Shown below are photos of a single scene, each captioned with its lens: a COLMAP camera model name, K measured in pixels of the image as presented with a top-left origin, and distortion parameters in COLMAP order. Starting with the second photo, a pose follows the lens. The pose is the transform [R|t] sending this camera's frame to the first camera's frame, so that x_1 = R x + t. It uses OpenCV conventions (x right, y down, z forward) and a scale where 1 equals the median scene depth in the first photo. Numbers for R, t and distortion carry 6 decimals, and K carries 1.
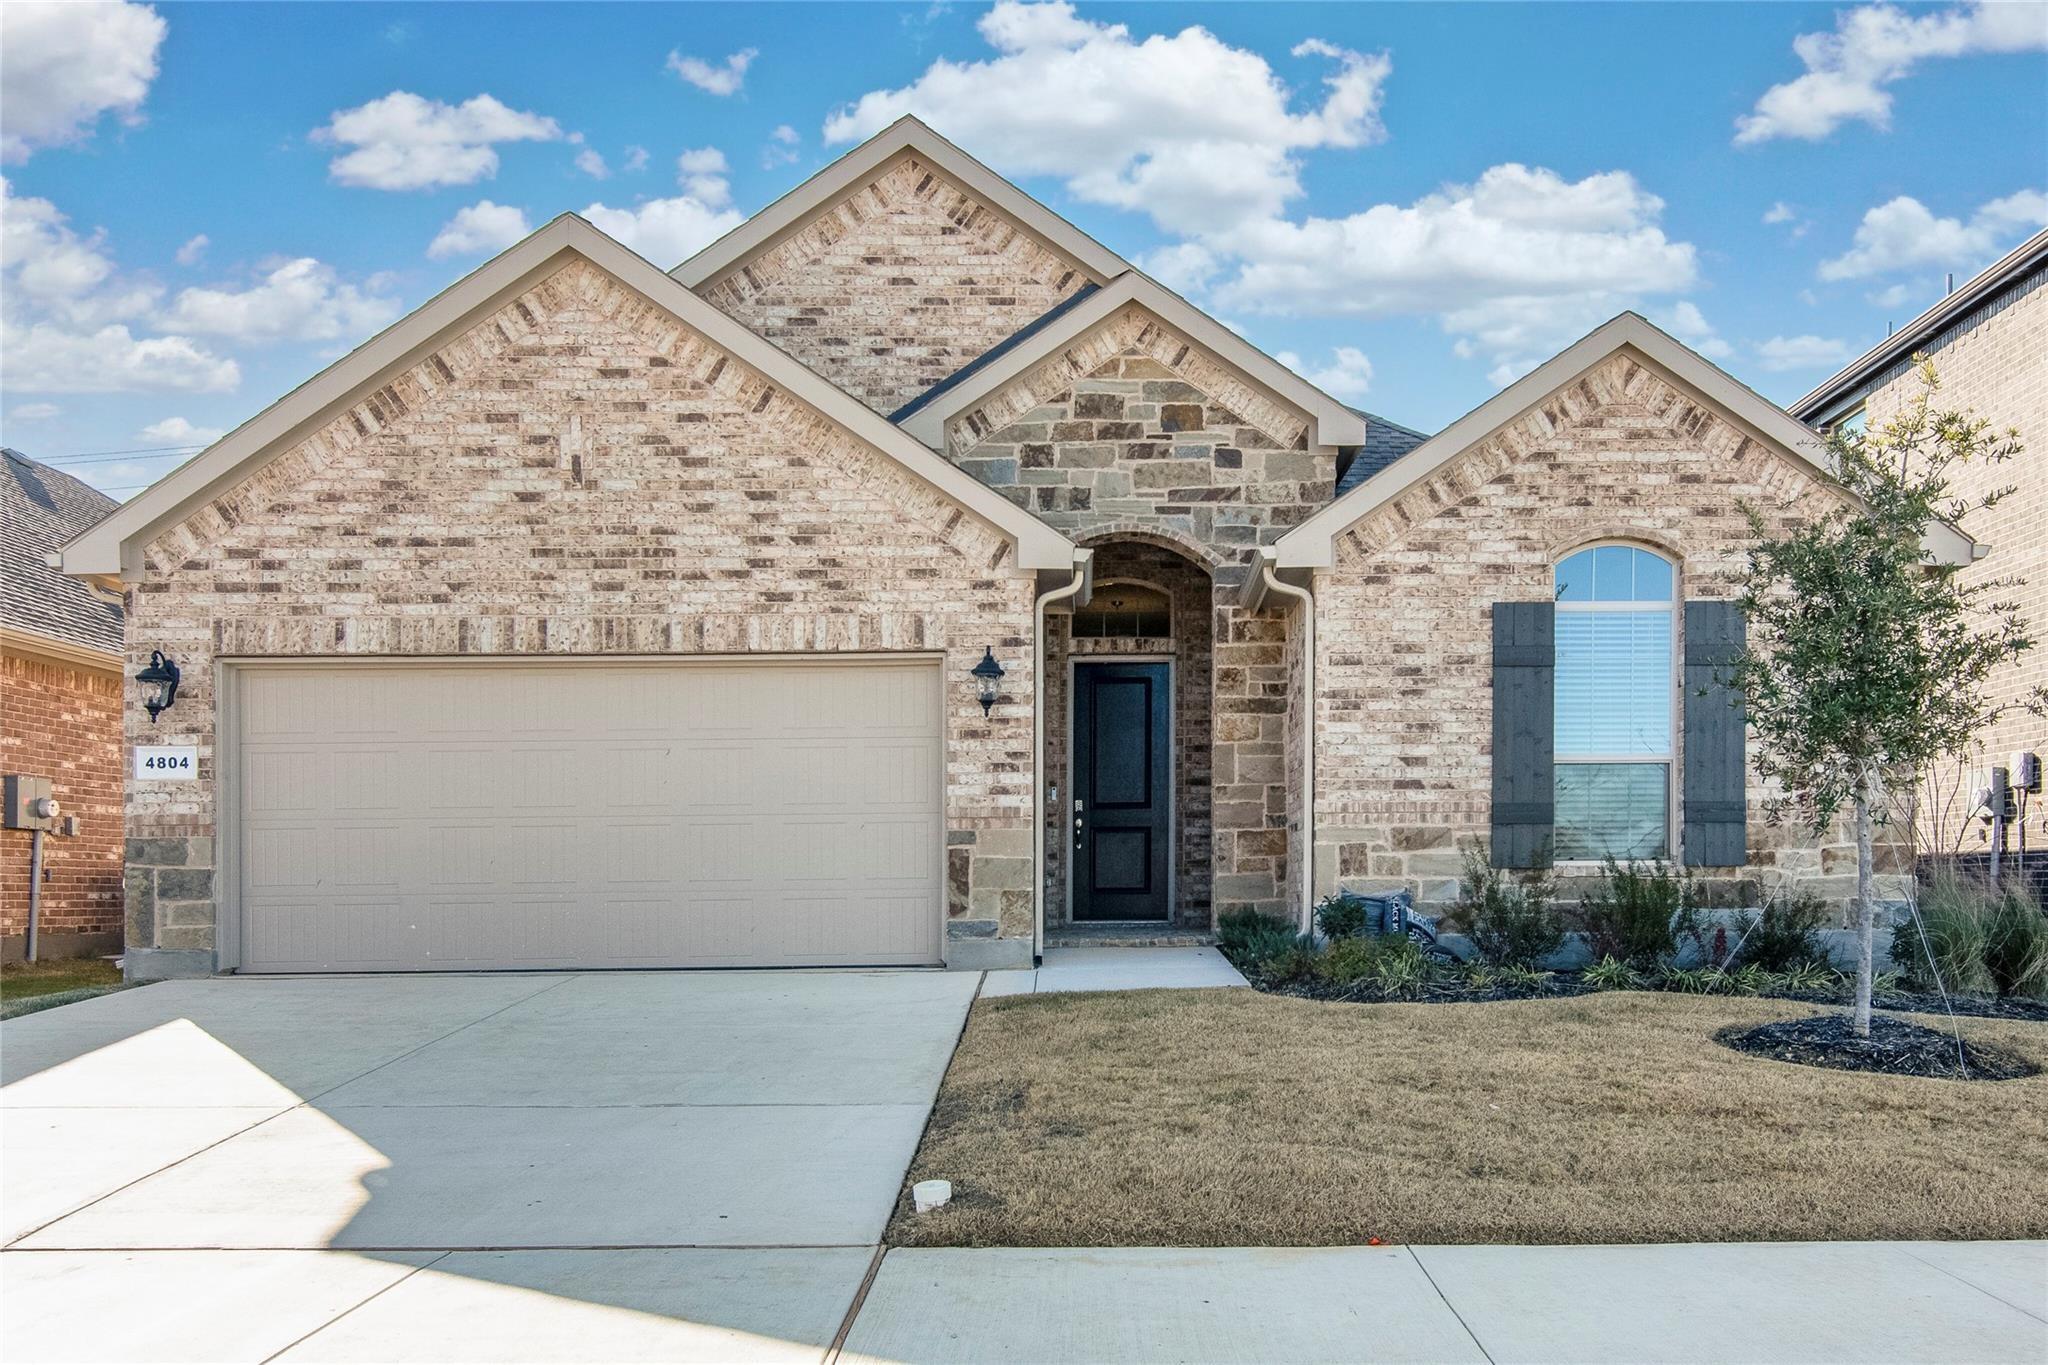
lens RADIAL K [[936.4, 0, 1024.3], [0, 936.4, 693.3], [0, 0, 1]] dist [-0.000194, -0.000359]
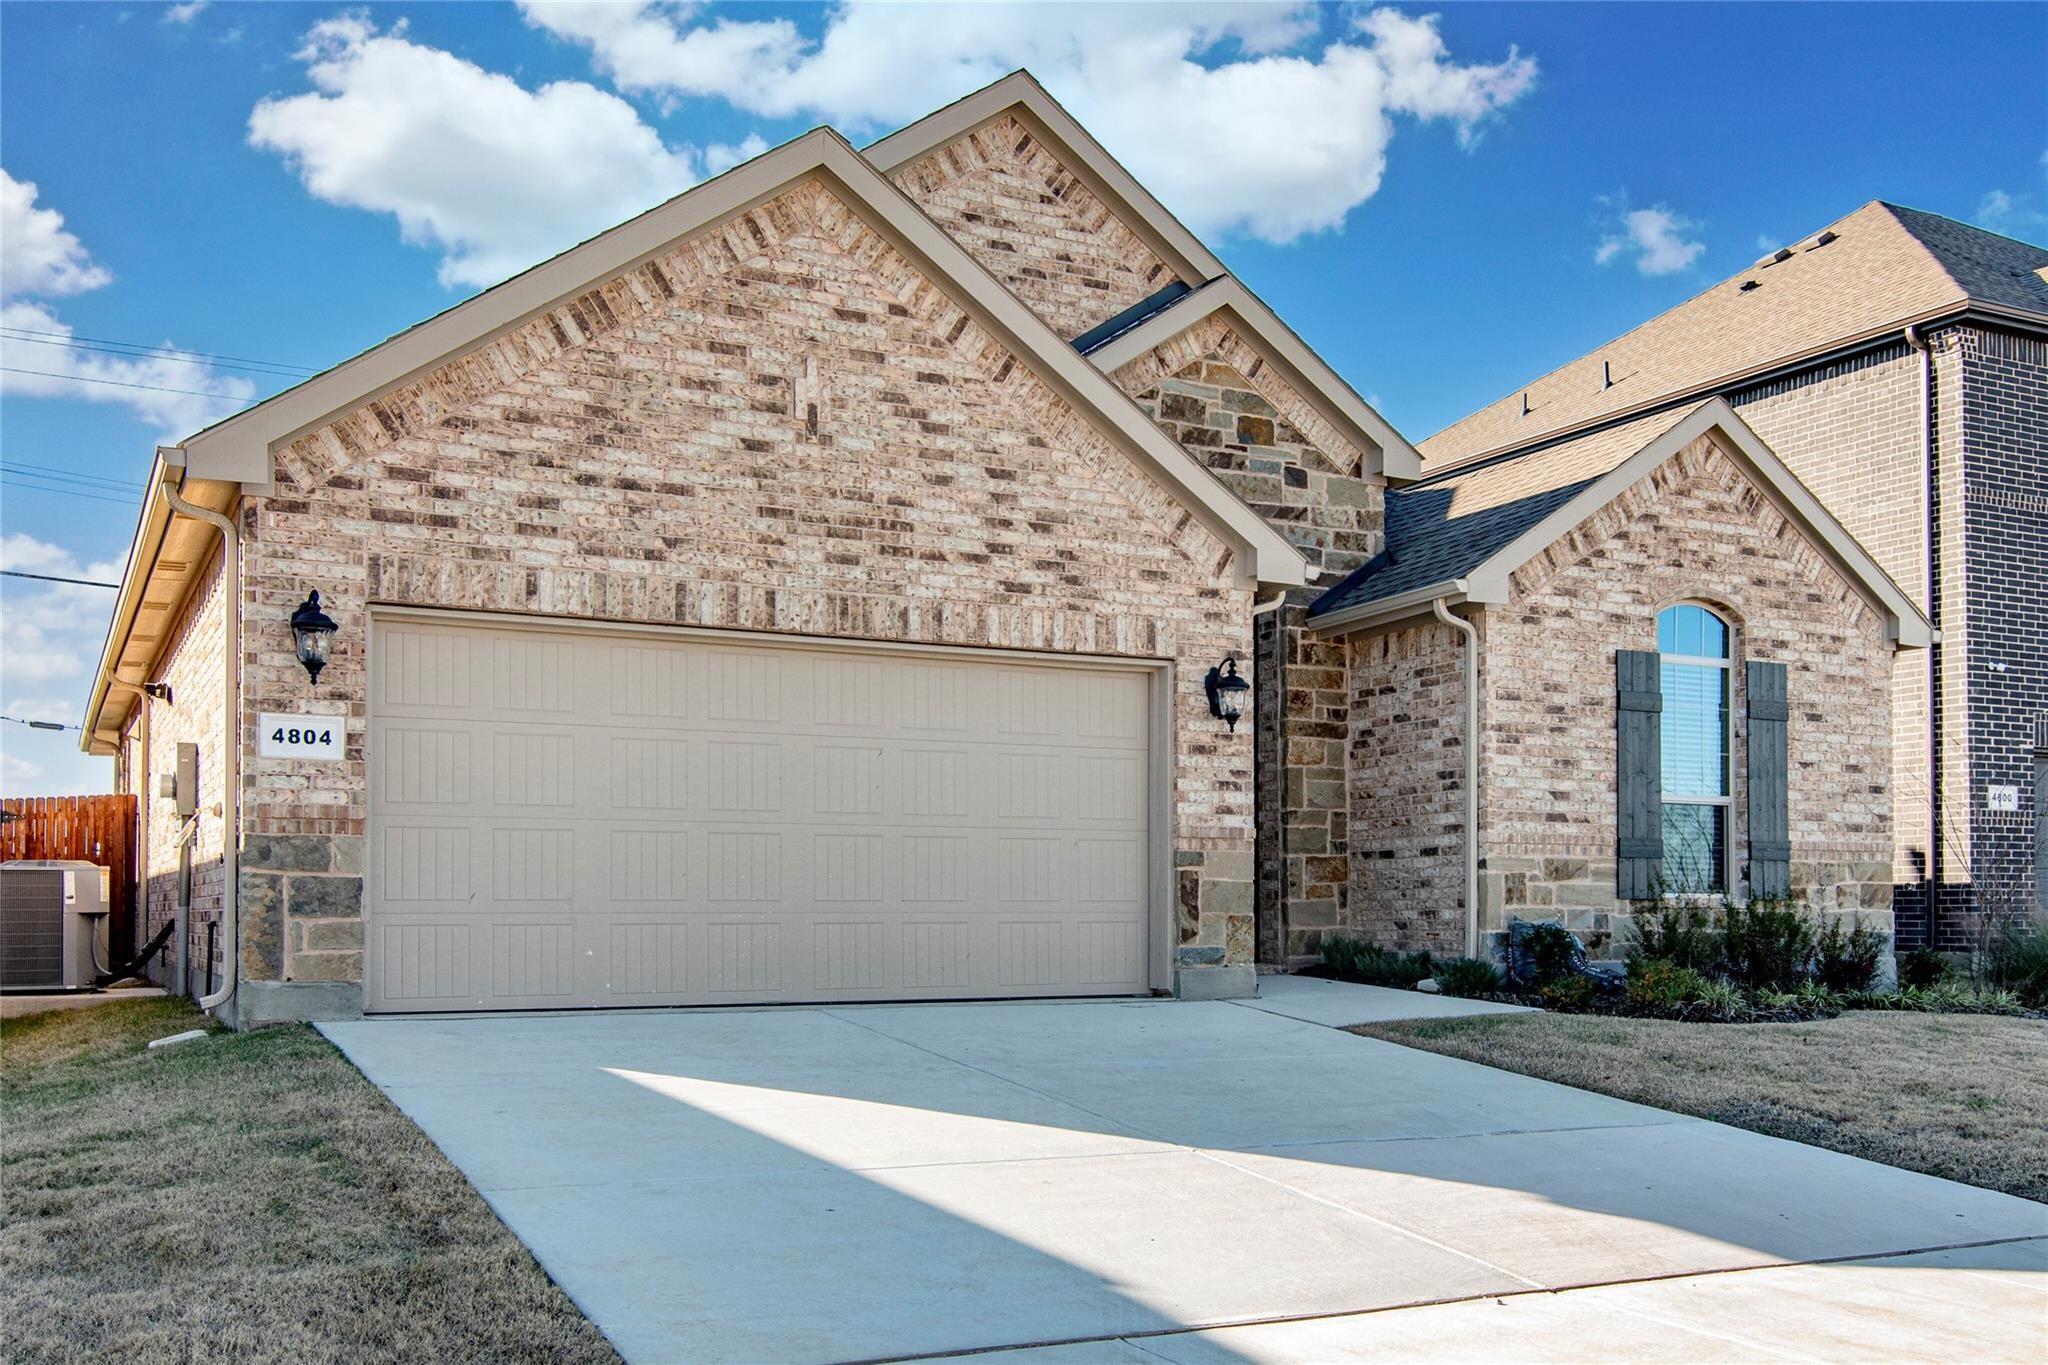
lens RADIAL K [[1036.4, 0, 1024.5], [0, 1036.4, 673.9], [0, 0, 1]] dist [-0.000020, 0.000268]
pose [[0.965329, 0.068847, 0.251795, -0.497107], [-0.063386, 0.997546, -0.029745, 0.009680], [-0.253225, 0.012754, 0.967323, 0.028225]]
